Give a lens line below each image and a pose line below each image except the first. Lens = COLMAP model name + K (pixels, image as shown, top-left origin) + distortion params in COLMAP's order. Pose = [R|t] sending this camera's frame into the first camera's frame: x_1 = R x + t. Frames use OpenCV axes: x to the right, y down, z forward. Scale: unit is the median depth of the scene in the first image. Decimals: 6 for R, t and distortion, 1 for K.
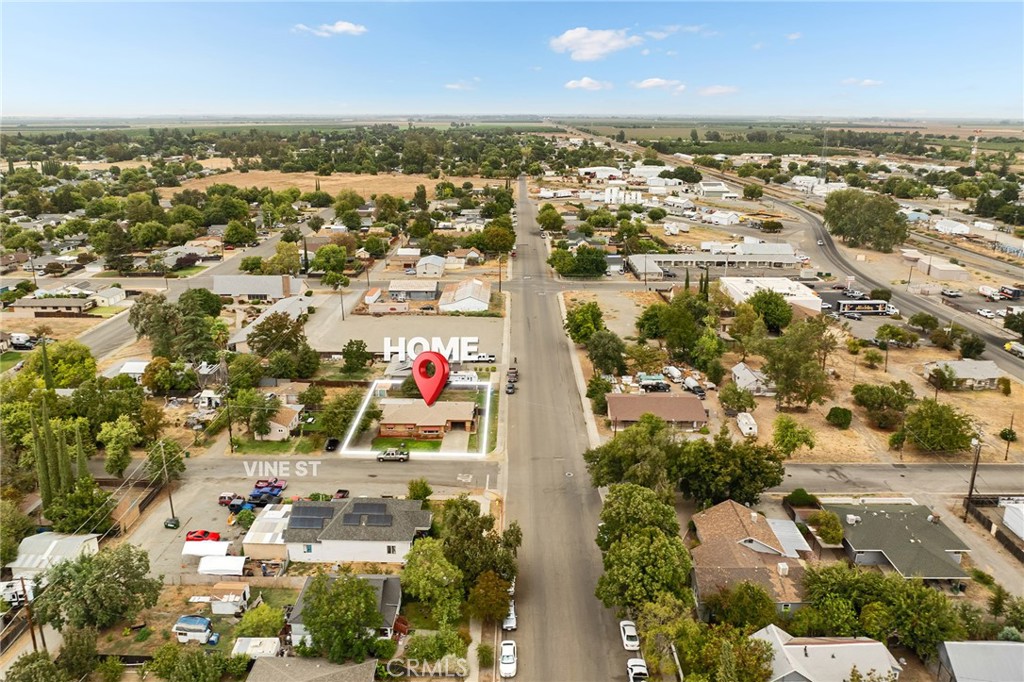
lens RADIAL K [[690.0, 0, 498.3], [0, 690.0, 339.4], [0, 0, 1]] dist [-0.027542, -0.000998]
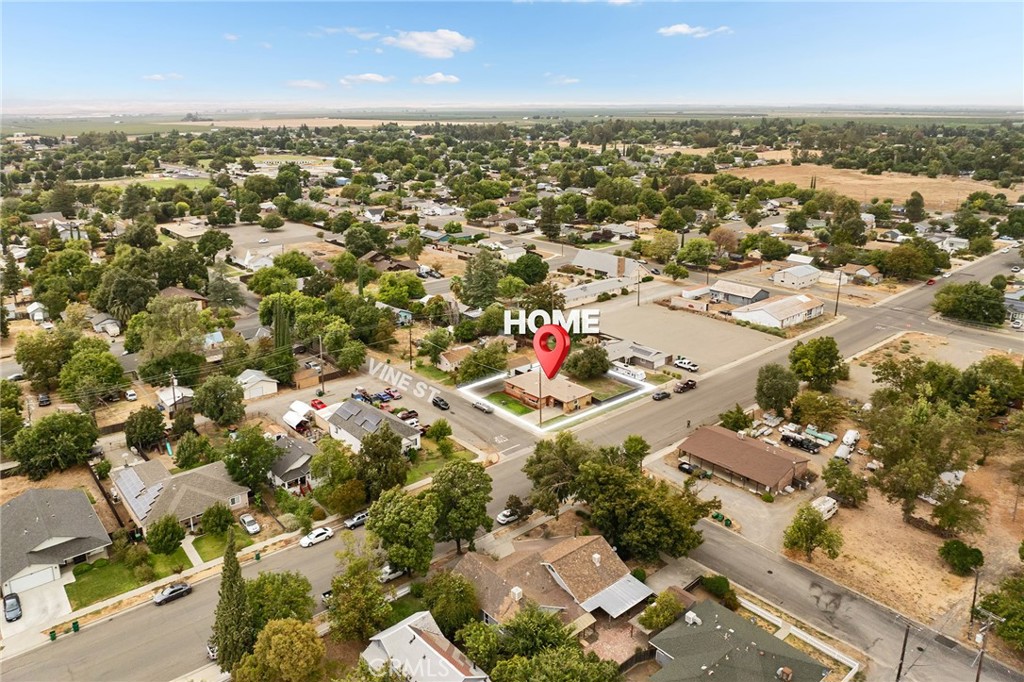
lens RADIAL K [[690.0, 0, 498.3], [0, 690.0, 339.4], [0, 0, 1]] dist [-0.027542, -0.000998]
pose [[0.666473, 0.233865, -0.707899, 0.487868], [-0.223925, 0.968477, 0.109130, -0.055501], [0.711106, 0.085784, 0.697832, 0.128729]]
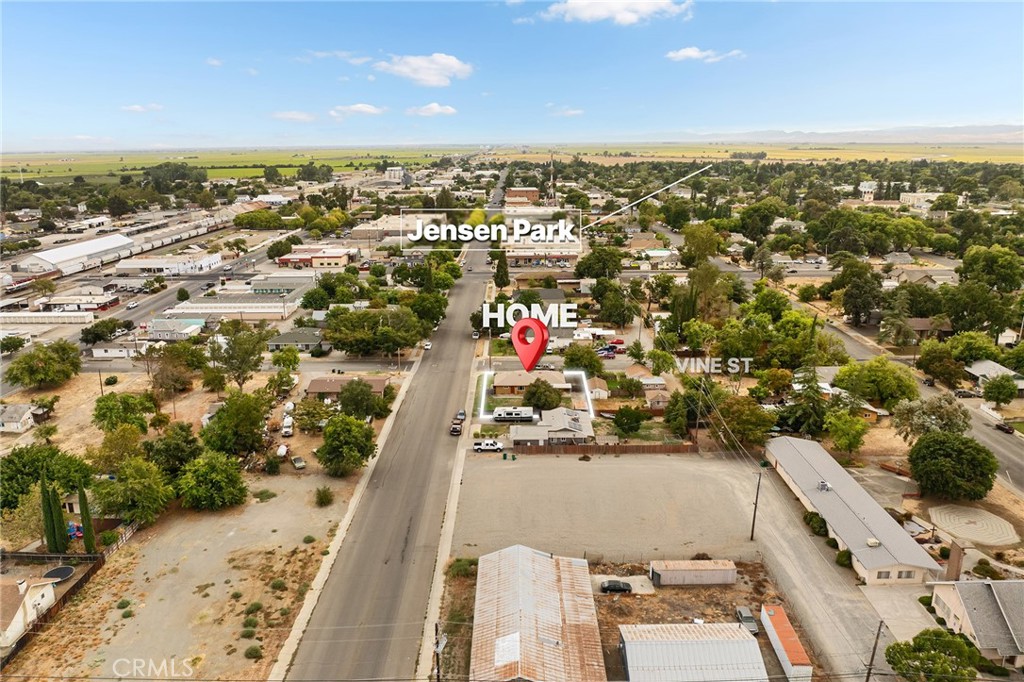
lens RADIAL K [[690.0, 0, 498.3], [0, 690.0, 339.4], [0, 0, 1]] dist [-0.027542, -0.000998]
pose [[-0.999929, 0.009831, -0.006713, -0.030519], [0.004471, 0.832808, 0.553544, -0.557188], [0.011033, 0.553475, -0.832793, 1.678112]]
